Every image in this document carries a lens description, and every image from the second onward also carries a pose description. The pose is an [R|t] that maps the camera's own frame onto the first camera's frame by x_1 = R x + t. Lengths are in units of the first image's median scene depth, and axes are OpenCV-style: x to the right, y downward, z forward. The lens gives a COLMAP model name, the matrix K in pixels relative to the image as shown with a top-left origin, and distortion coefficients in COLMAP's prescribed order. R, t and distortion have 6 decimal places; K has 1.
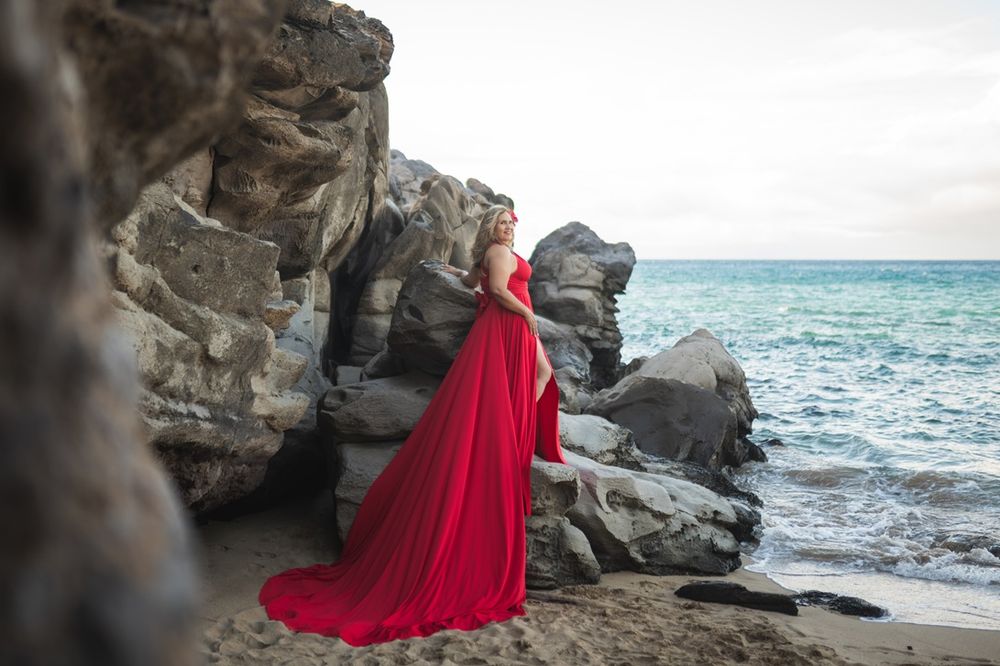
lens RADIAL K [[988.5, 0, 500.0], [0, 988.5, 333.0], [0, 0, 1]] dist [-0.007327, -0.015591]
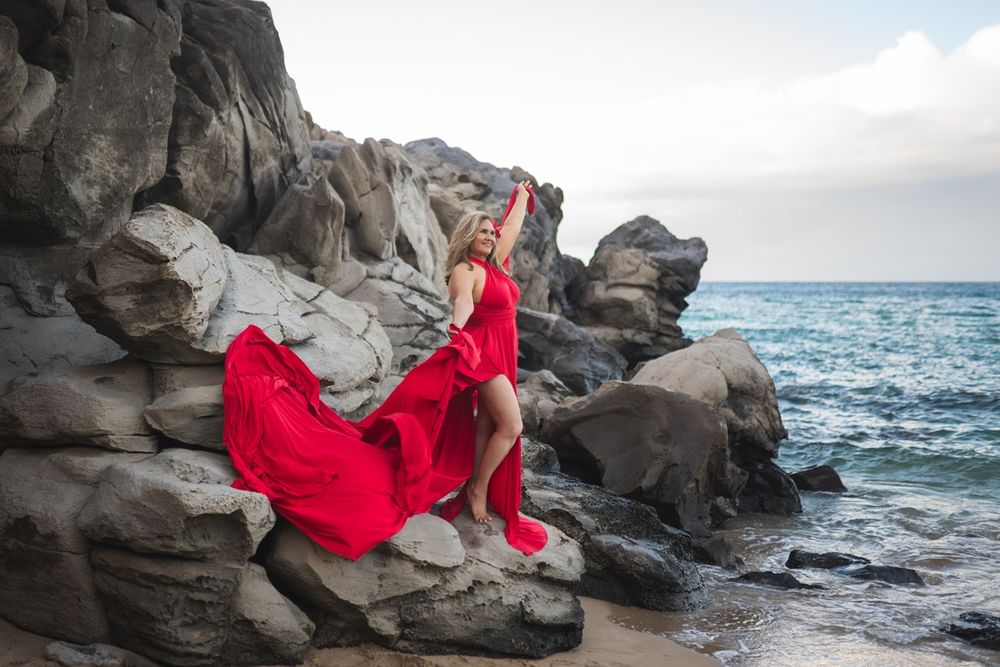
lens RADIAL K [[988.5, 0, 500.0], [0, 988.5, 333.5], [0, 0, 1]] dist [-0.007327, -0.015591]
pose [[0.985665, 0.009189, -0.168466, 0.167717], [-0.012041, 0.999801, -0.015916, 0.016558], [0.168286, 0.017716, 0.985579, 0.168192]]
